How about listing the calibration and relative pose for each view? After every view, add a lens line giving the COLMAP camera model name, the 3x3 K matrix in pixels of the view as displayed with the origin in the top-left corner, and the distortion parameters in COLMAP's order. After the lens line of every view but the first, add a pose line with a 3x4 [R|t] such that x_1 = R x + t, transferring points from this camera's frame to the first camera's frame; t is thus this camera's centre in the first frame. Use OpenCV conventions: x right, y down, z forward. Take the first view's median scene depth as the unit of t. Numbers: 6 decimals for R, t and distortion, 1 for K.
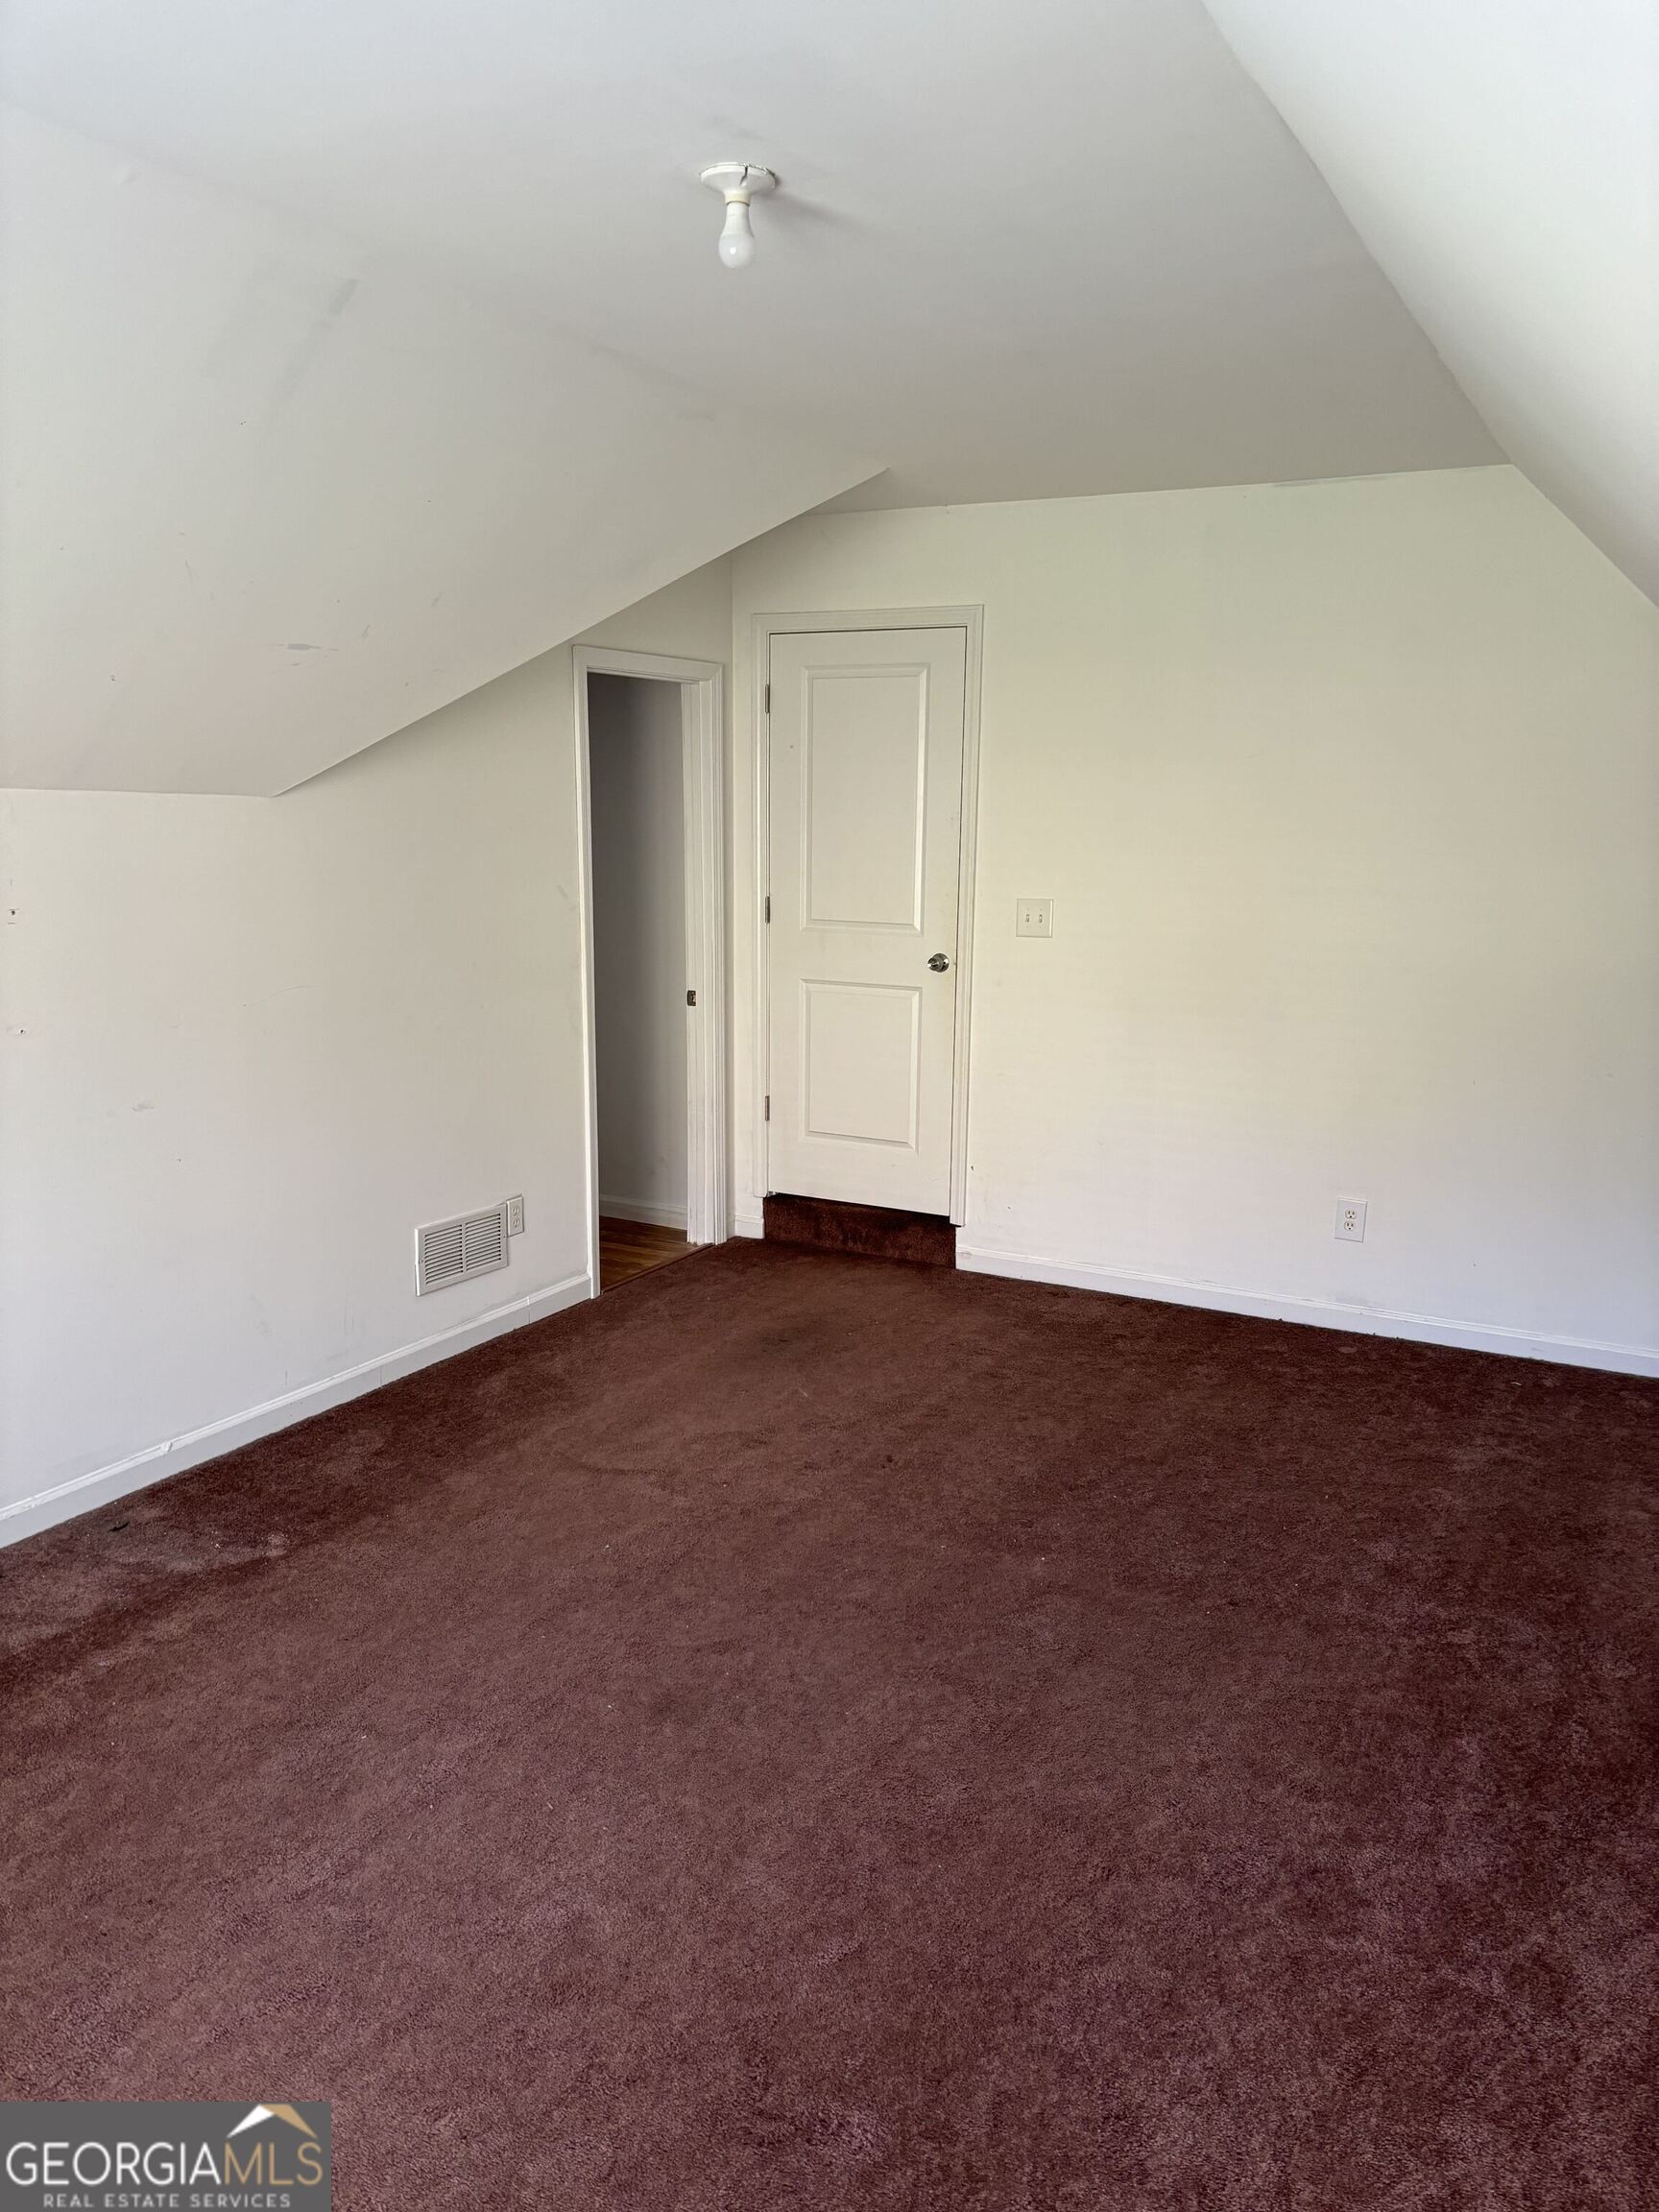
lens RADIAL K [[1673.1, 0, 829.5], [0, 1673.1, 1106.0], [0, 0, 1]] dist [0.097240, -0.205133]
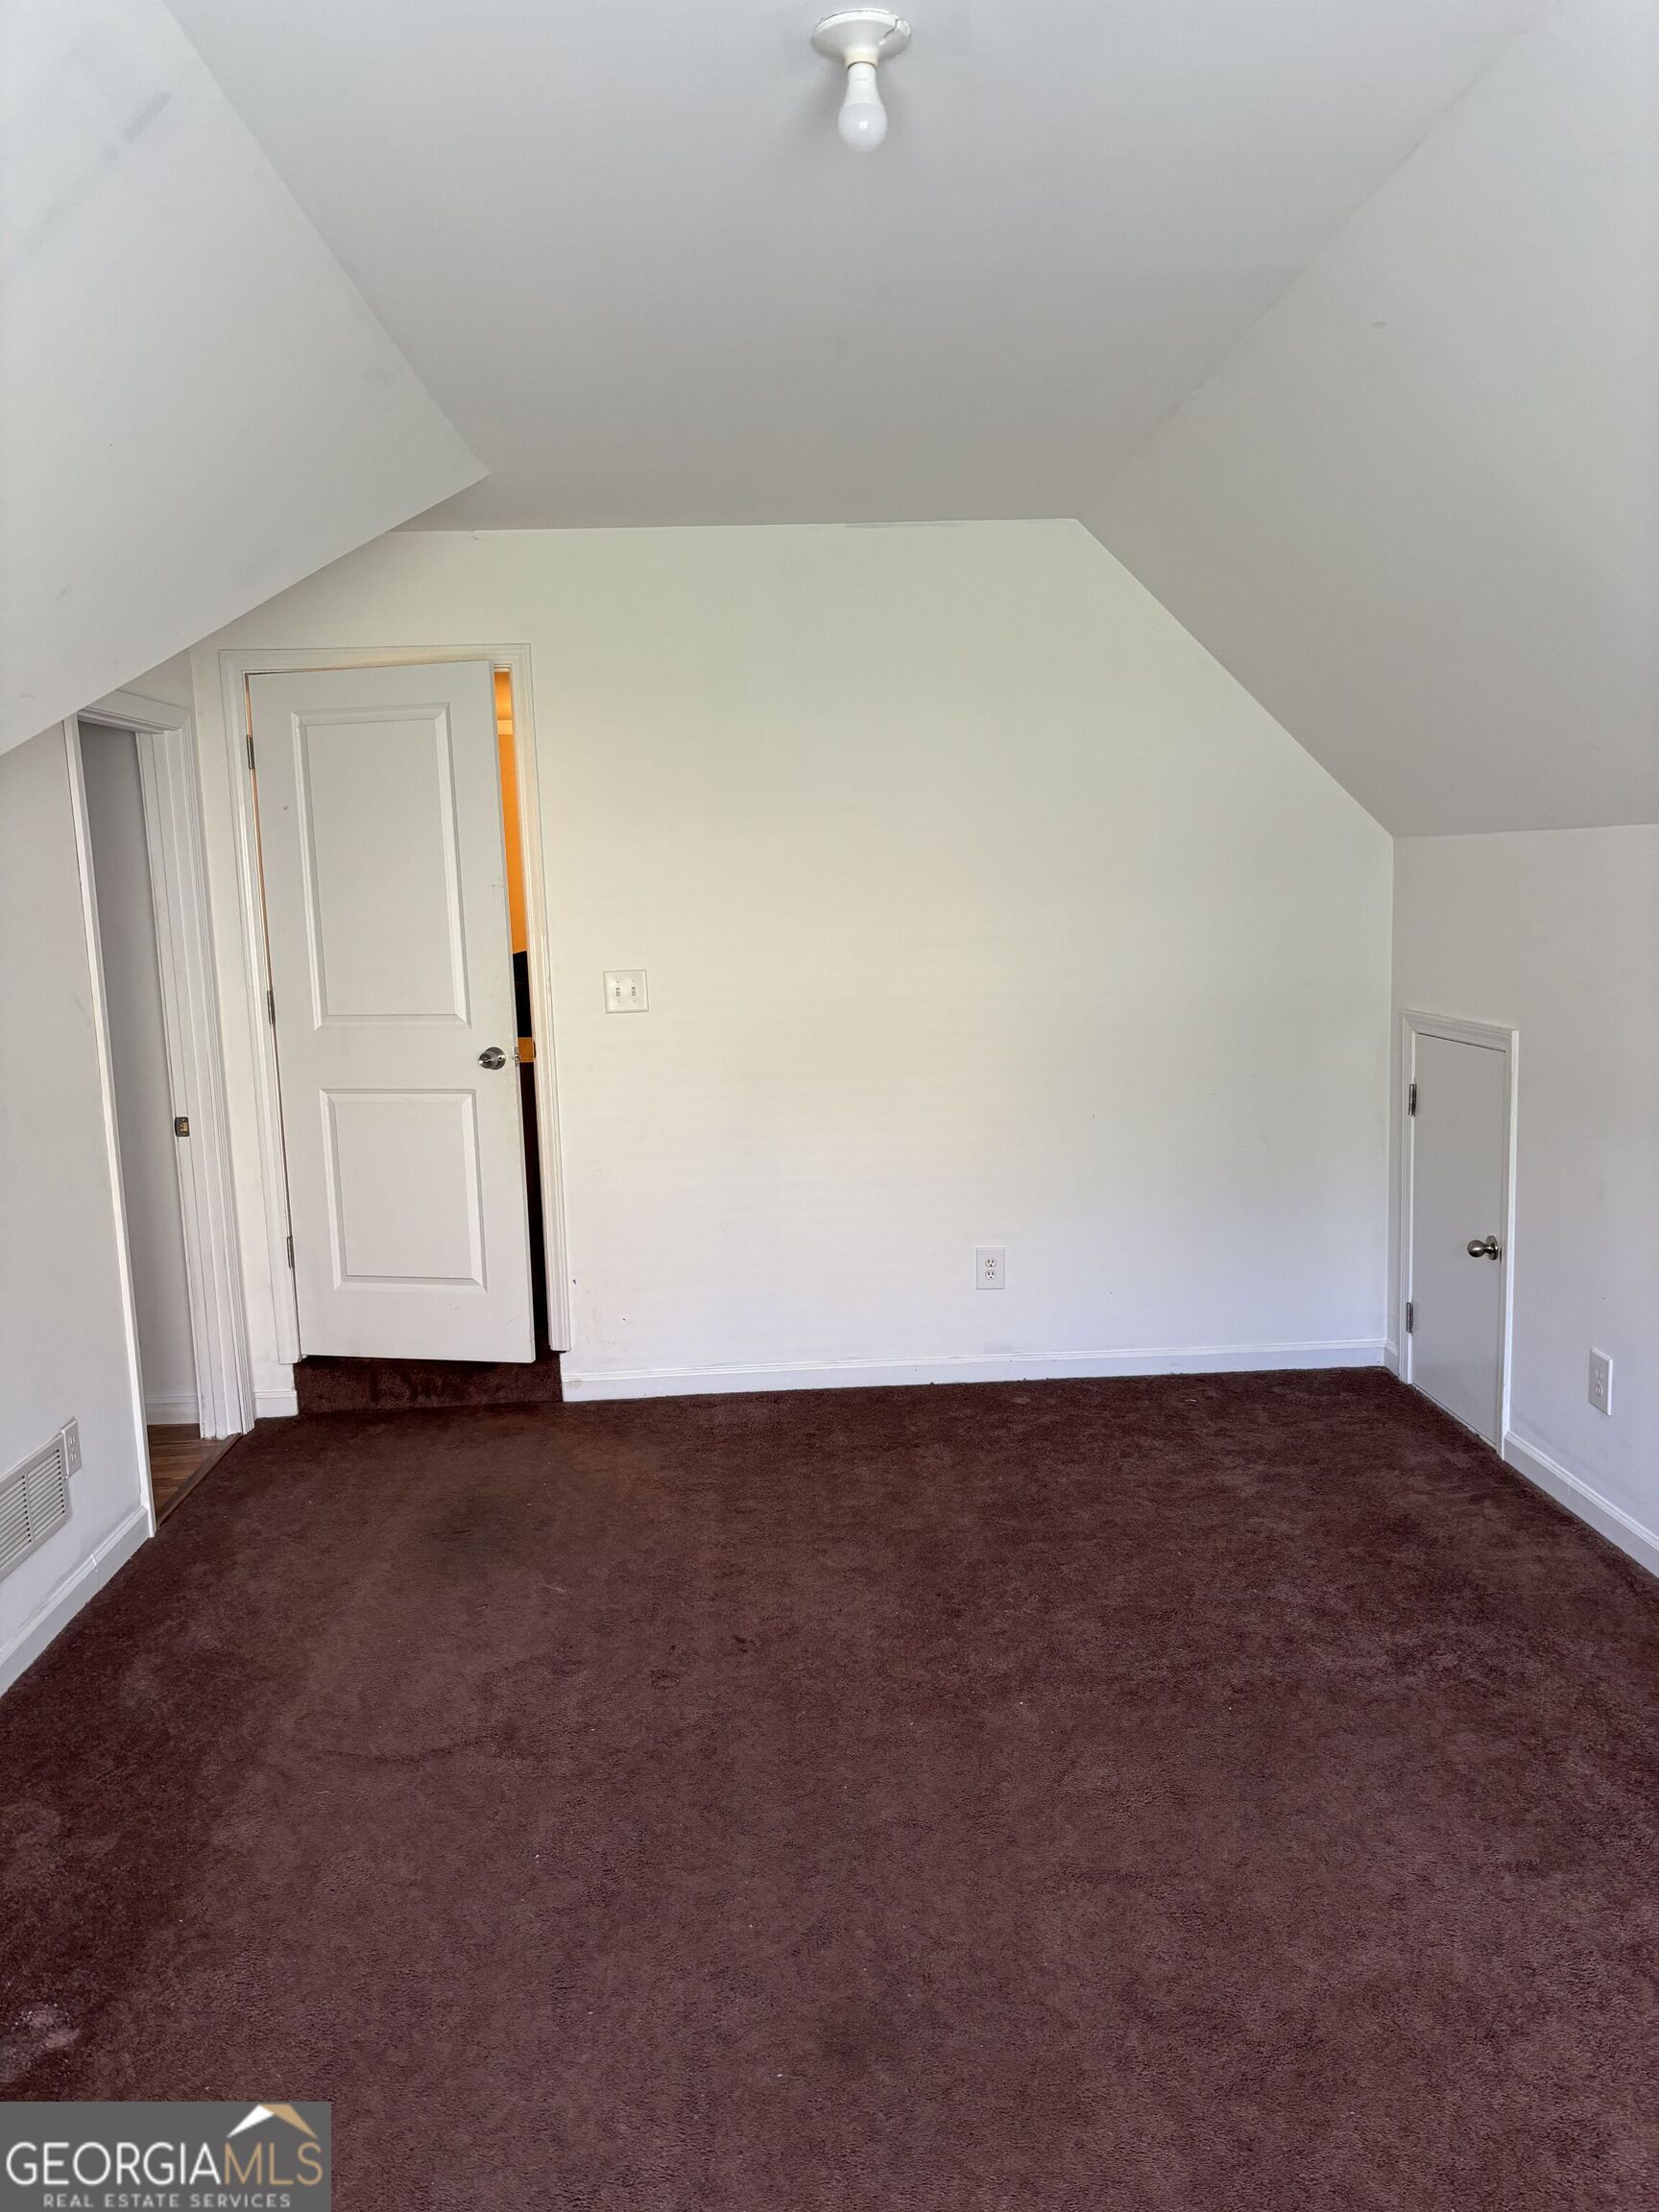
lens RADIAL K [[1703.8, 0, 821.8], [0, 1703.8, 1078.3], [0, 0, 1]] dist [0.023622, -0.006928]
pose [[0.861502, -0.104239, 0.496940, -0.254421], [0.137317, 0.990061, -0.030378, -0.024912], [-0.488834, 0.094409, 0.867253, 0.182232]]
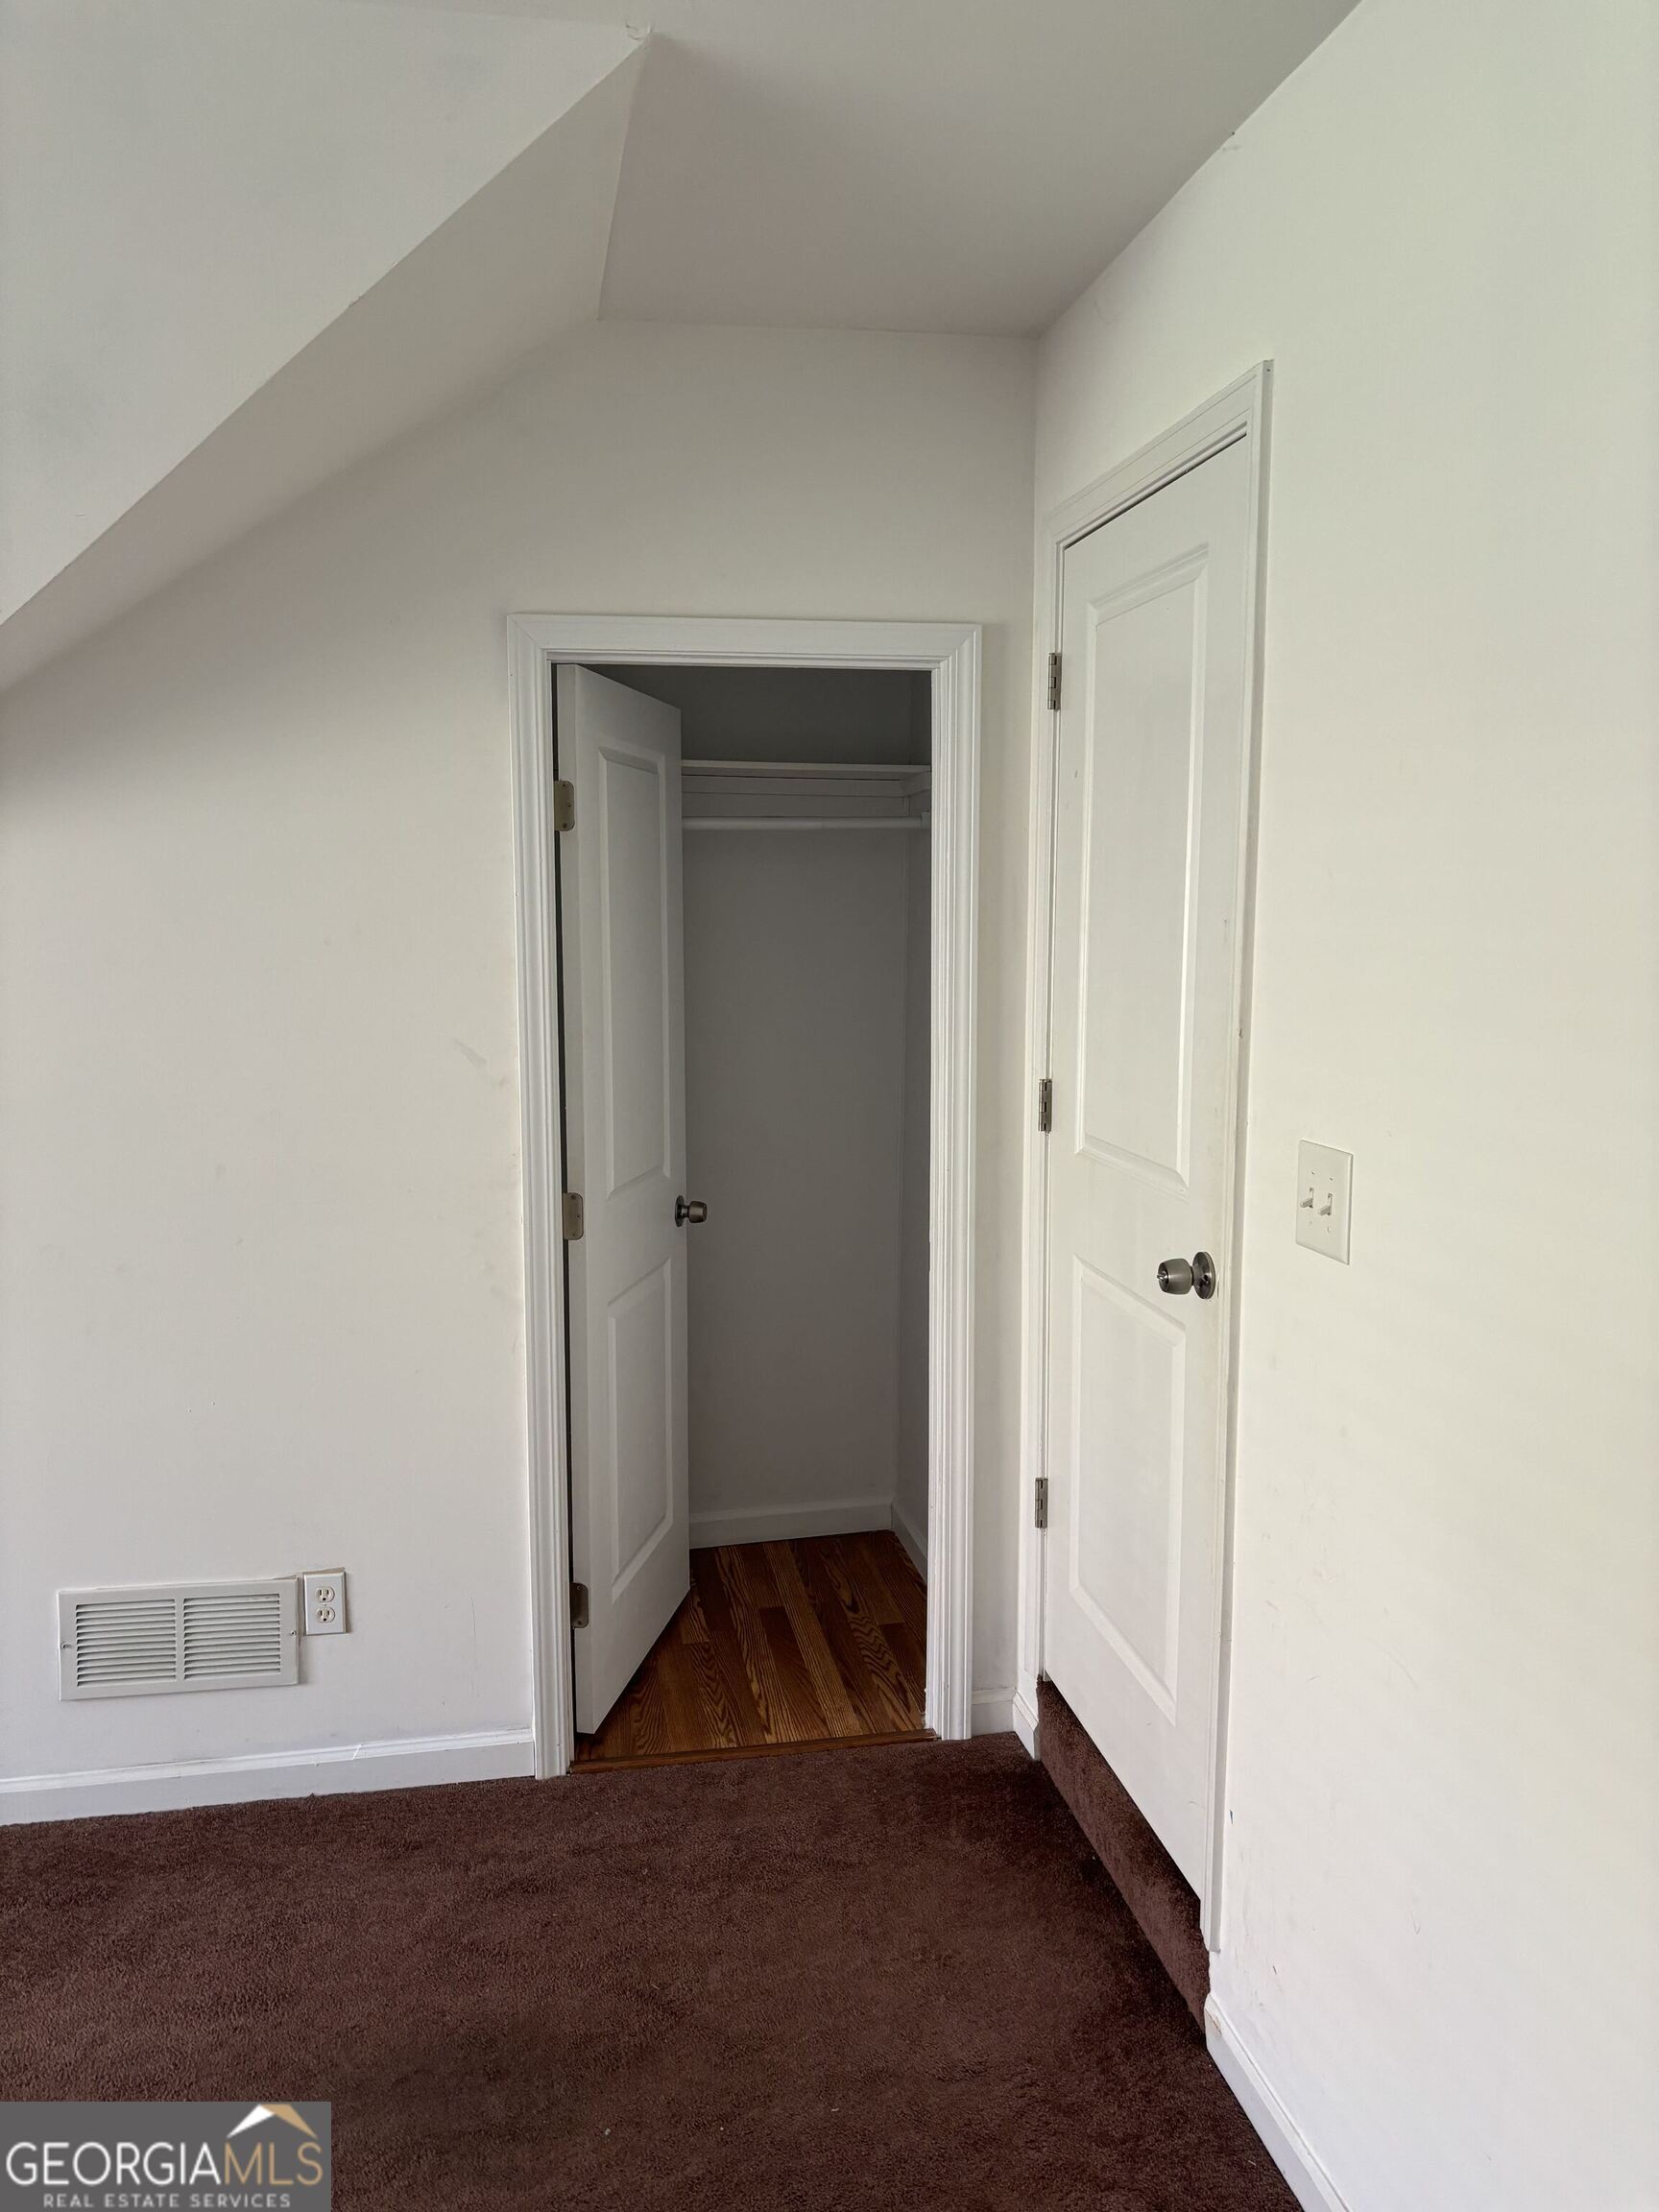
lens RADIAL K [[1703.8, 0, 821.8], [0, 1703.8, 1078.3], [0, 0, 1]] dist [0.023622, -0.006928]
pose [[0.617295, 0.075131, -0.783136, 0.359563], [-0.130994, 0.991350, -0.008147, -0.128490], [0.775749, 0.107615, 0.621797, 0.733399]]
